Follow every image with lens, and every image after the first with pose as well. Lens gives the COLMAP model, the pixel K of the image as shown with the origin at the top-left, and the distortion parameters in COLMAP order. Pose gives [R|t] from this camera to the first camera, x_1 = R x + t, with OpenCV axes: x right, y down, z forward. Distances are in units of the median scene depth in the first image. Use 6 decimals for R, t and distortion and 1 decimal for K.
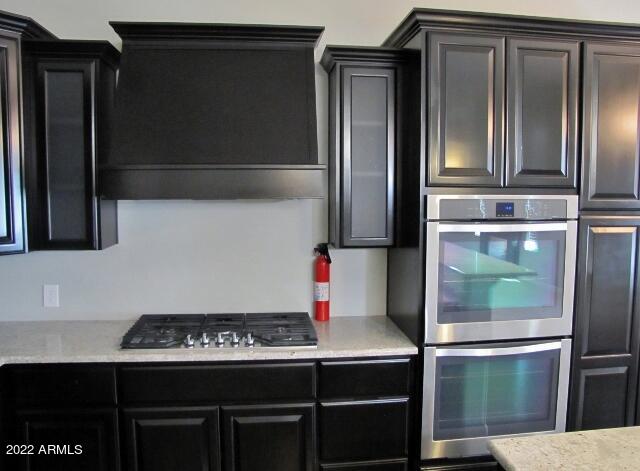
lens RADIAL K [[545.2, 0, 320.0], [0, 545.2, 235.5], [0, 0, 1]] dist [-0.191000, 0.134273]
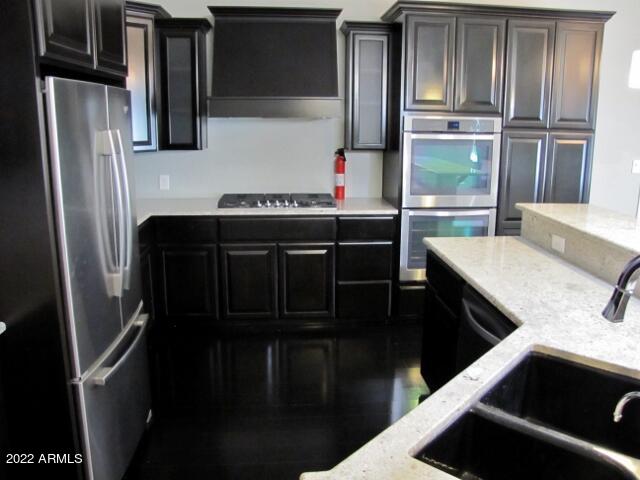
lens RADIAL K [[539.6, 0, 320.0], [0, 539.6, 240.0], [0, 0, 1]] dist [-0.184847, 0.109654]
pose [[0.999345, 0.011744, -0.034227, 0.001833], [-0.007218, 0.991555, 0.129484, 0.088114], [0.035458, -0.129152, 0.990991, -0.634720]]
